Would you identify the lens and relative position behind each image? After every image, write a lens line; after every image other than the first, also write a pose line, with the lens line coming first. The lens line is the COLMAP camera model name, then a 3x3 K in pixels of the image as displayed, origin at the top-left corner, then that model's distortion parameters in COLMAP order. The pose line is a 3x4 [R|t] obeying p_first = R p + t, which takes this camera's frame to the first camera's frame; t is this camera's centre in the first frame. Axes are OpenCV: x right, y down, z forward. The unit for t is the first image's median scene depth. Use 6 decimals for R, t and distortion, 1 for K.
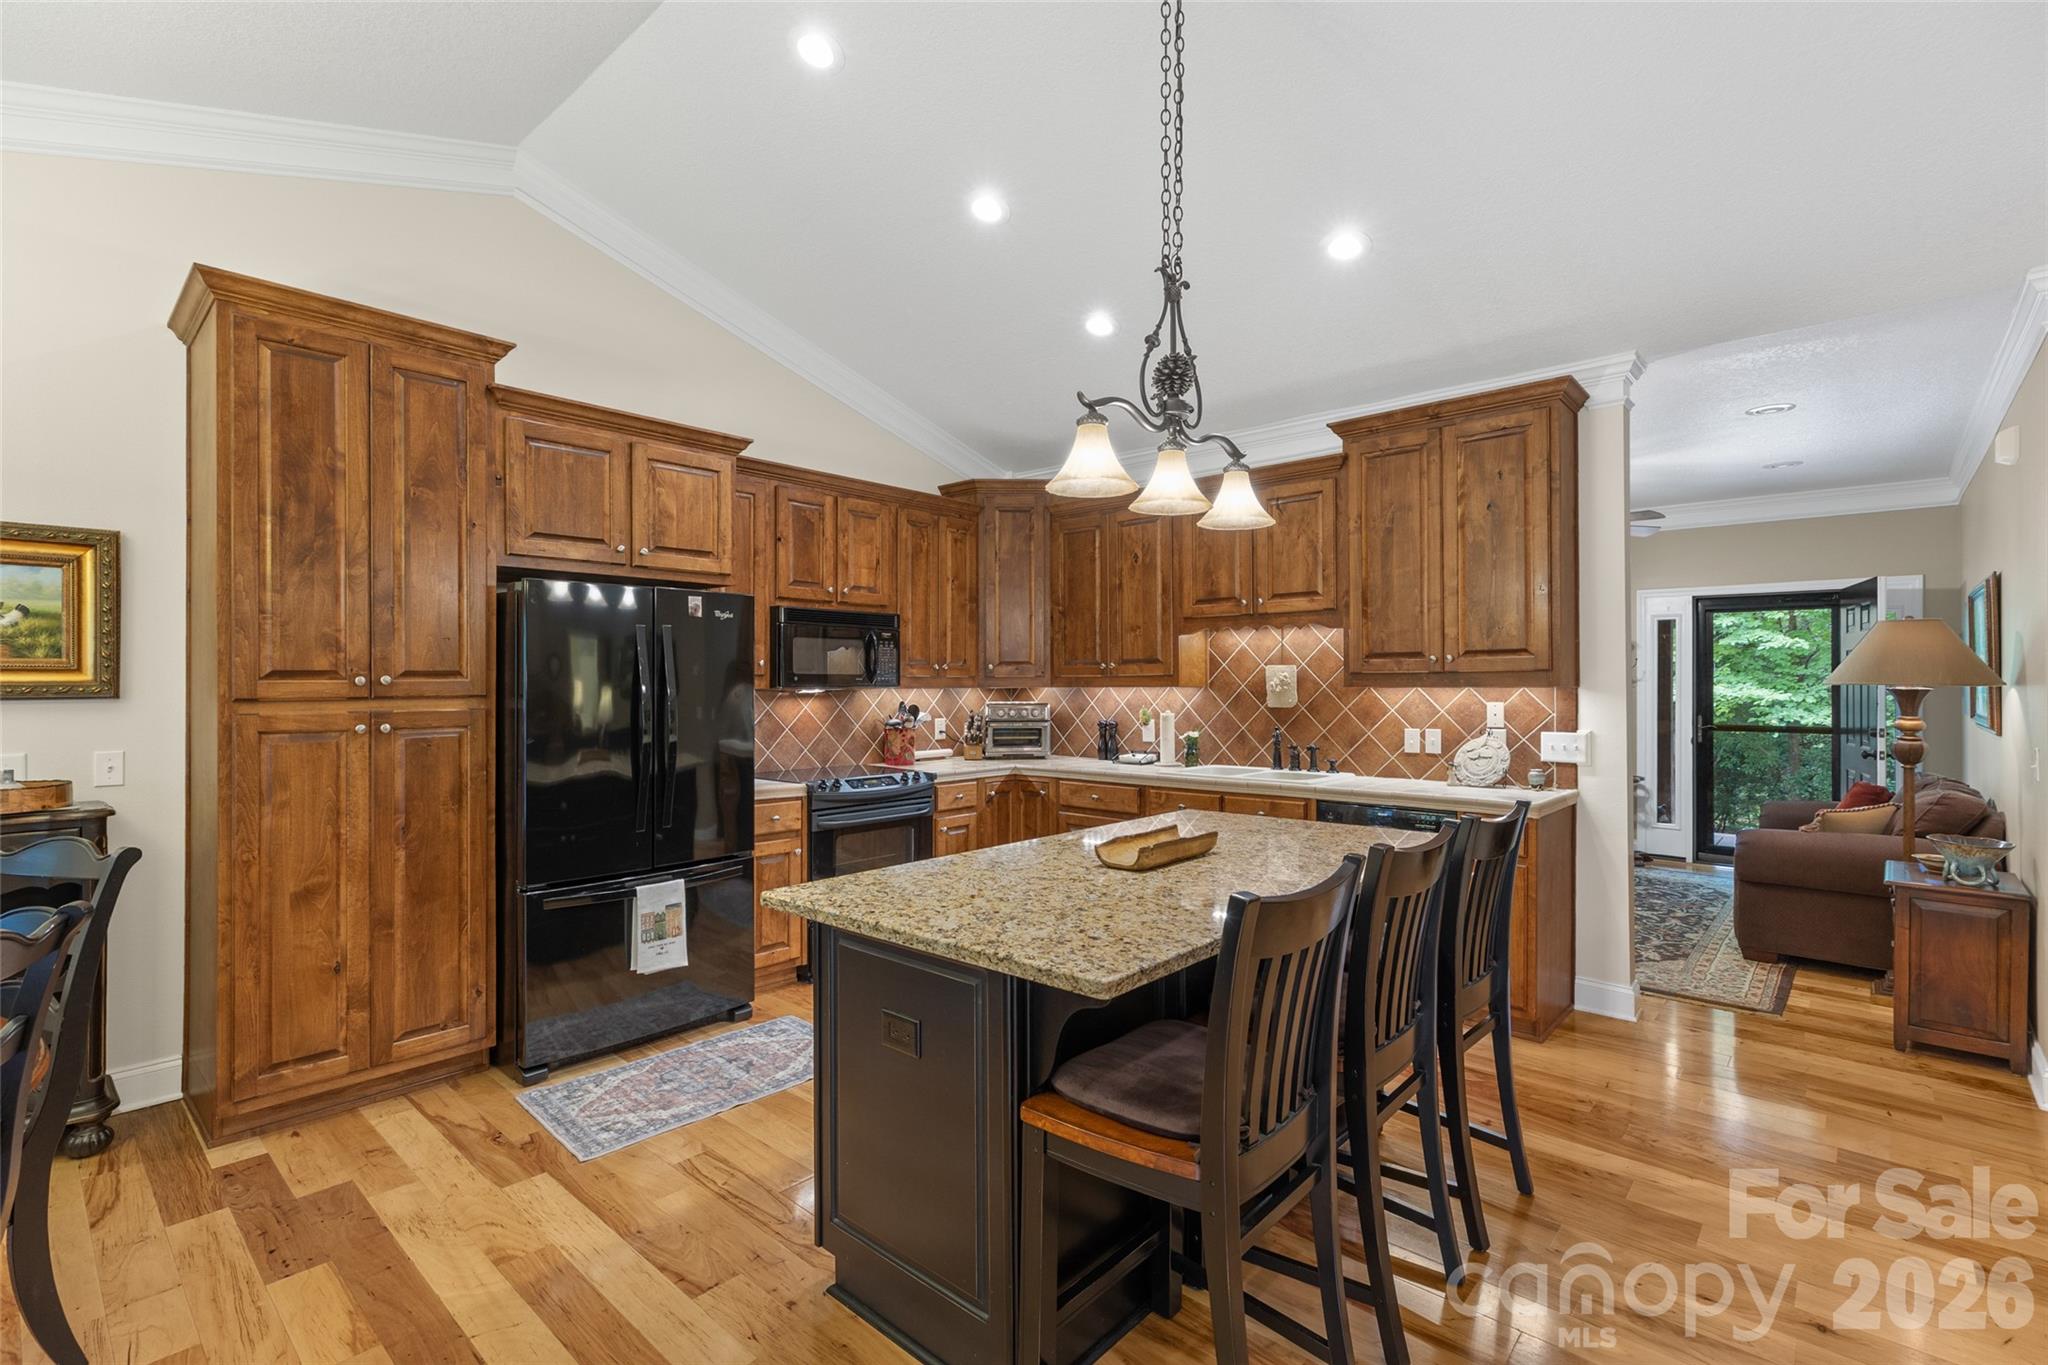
lens RADIAL K [[931.1, 0, 1024.0], [0, 931.1, 682.5], [0, 0, 1]] dist [0.004077, 0.000325]
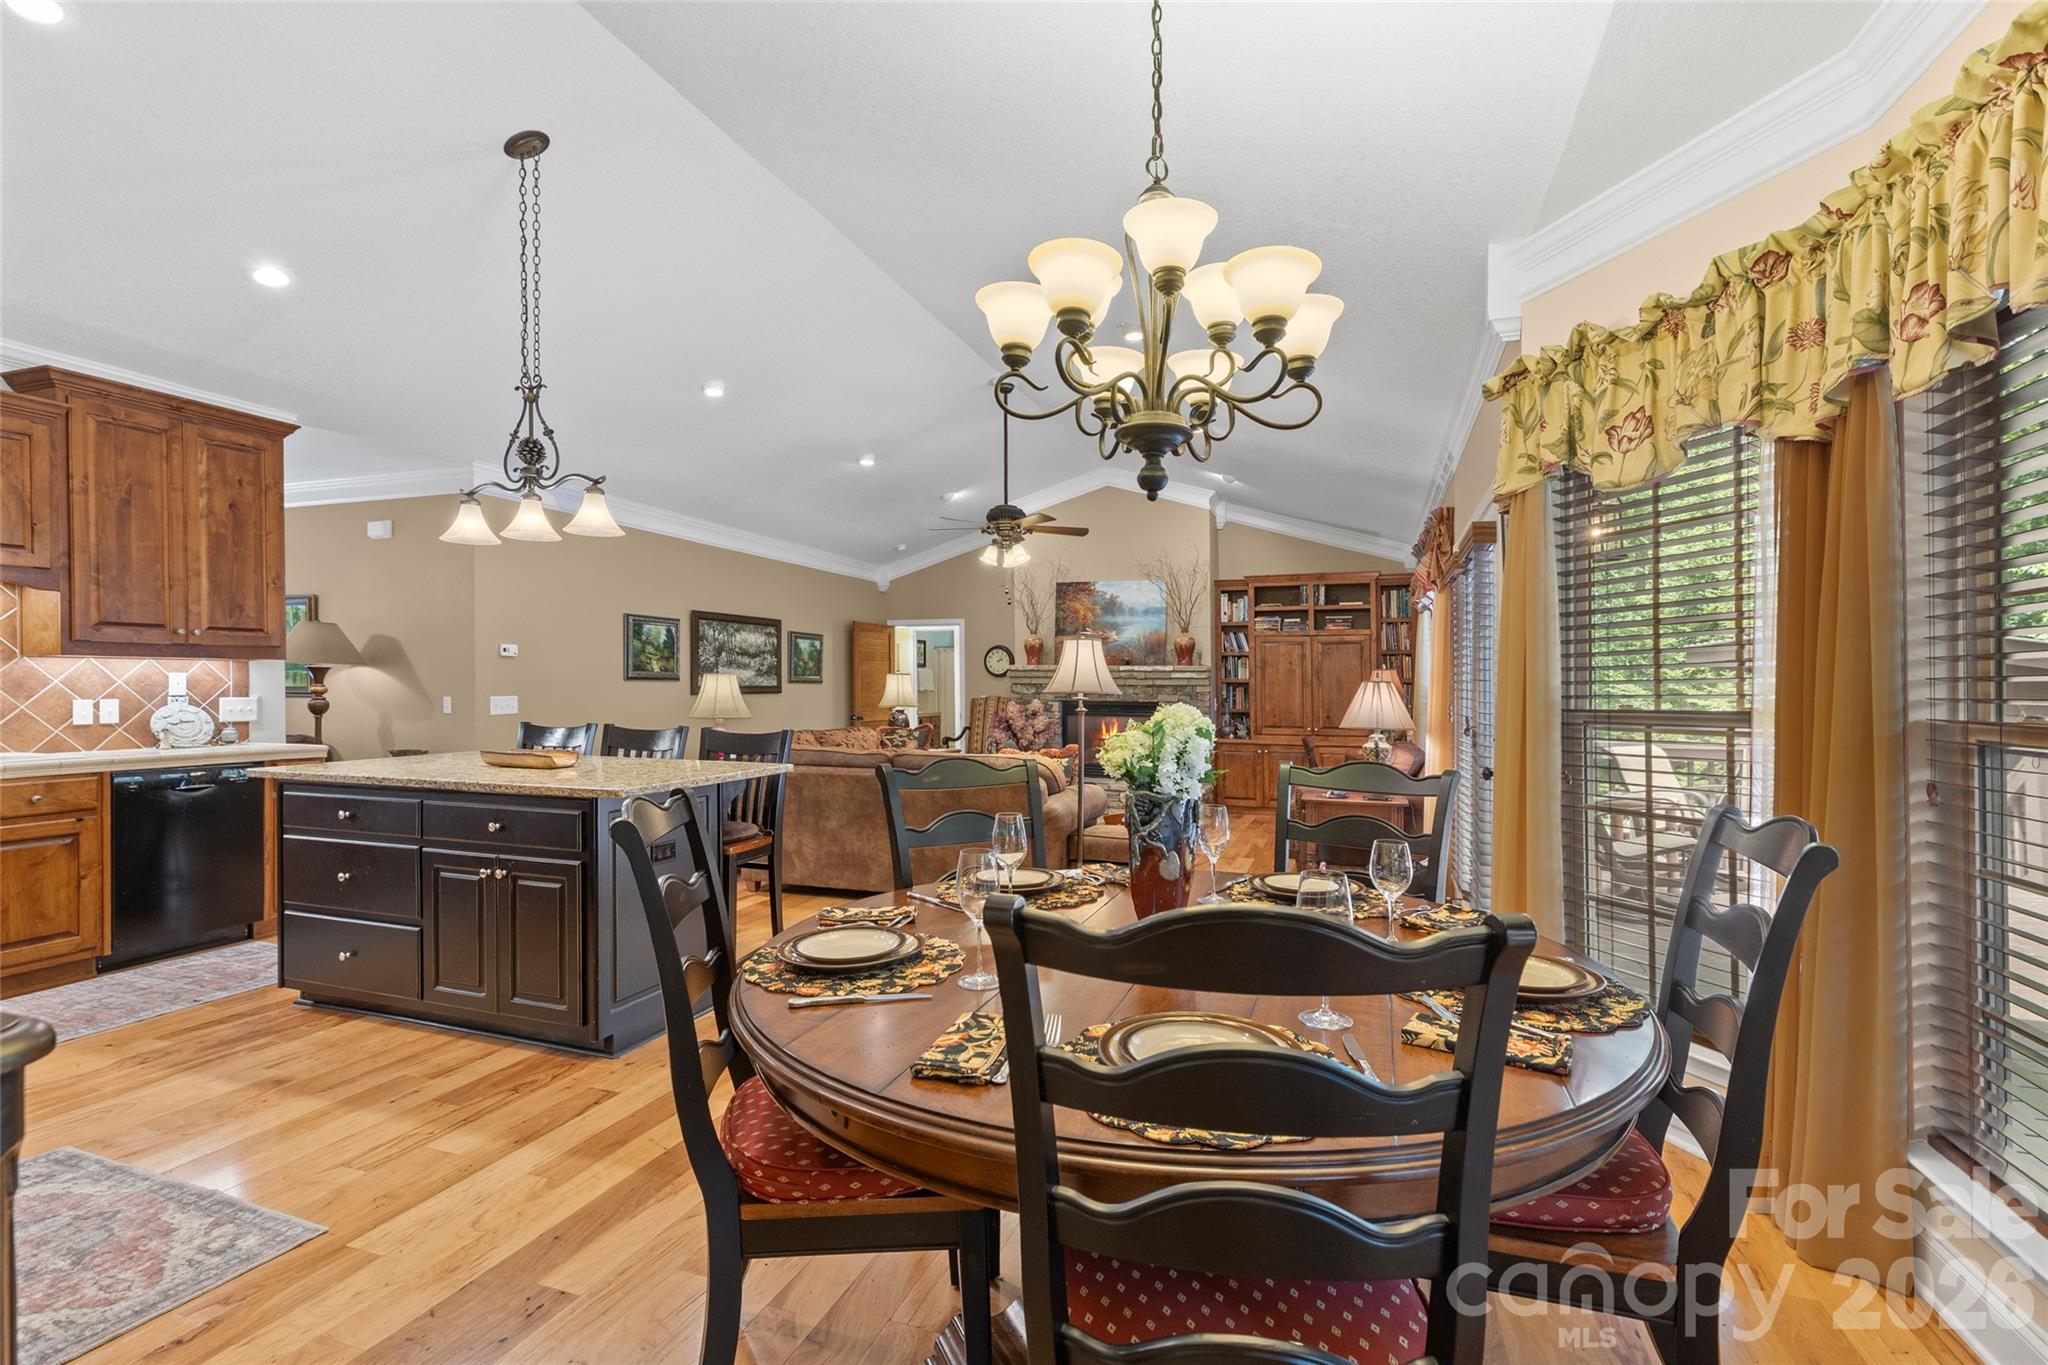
lens RADIAL K [[932.6, 0, 1030.7], [0, 932.6, 701.6], [0, 0, 1]] dist [0.004932, -0.000062]
pose [[-0.388523, -0.017383, 0.921275, -0.917667], [-0.004628, 0.999846, 0.016913, 0.031507], [-0.921428, 0.002307, -0.388543, 0.486296]]
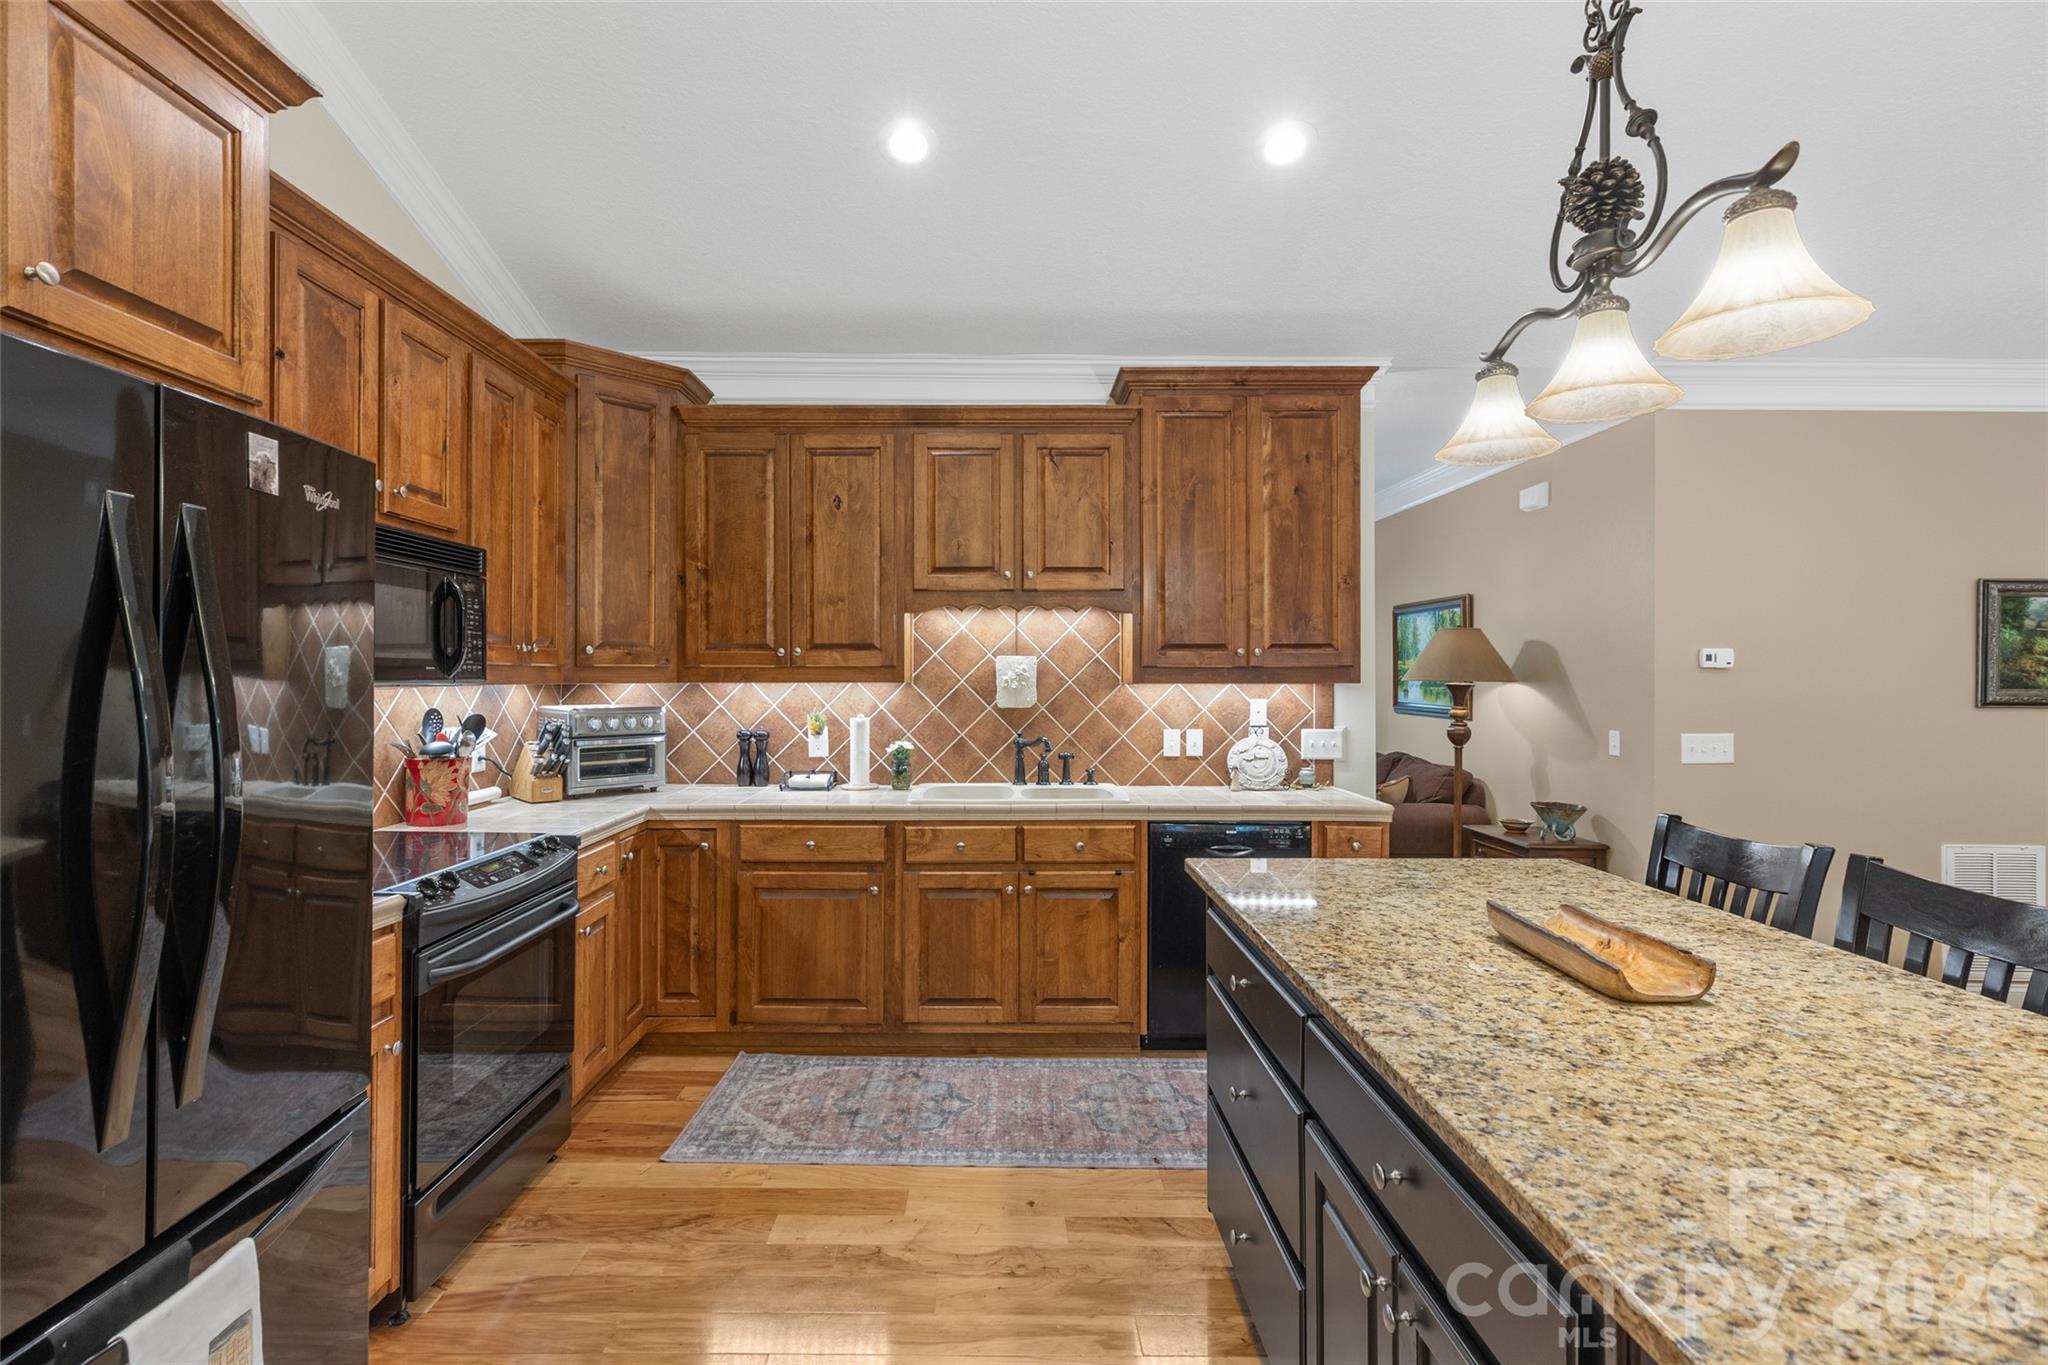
lens RADIAL K [[940.7, 0, 990.1], [0, 940.7, 676.8], [0, 0, 1]] dist [0.004878, 0.000008]
pose [[0.744881, 0.003450, 0.667188, -0.331651], [-0.005245, 0.999986, 0.000686, -0.000914], [-0.667176, -0.004010, 0.744889, 0.462982]]
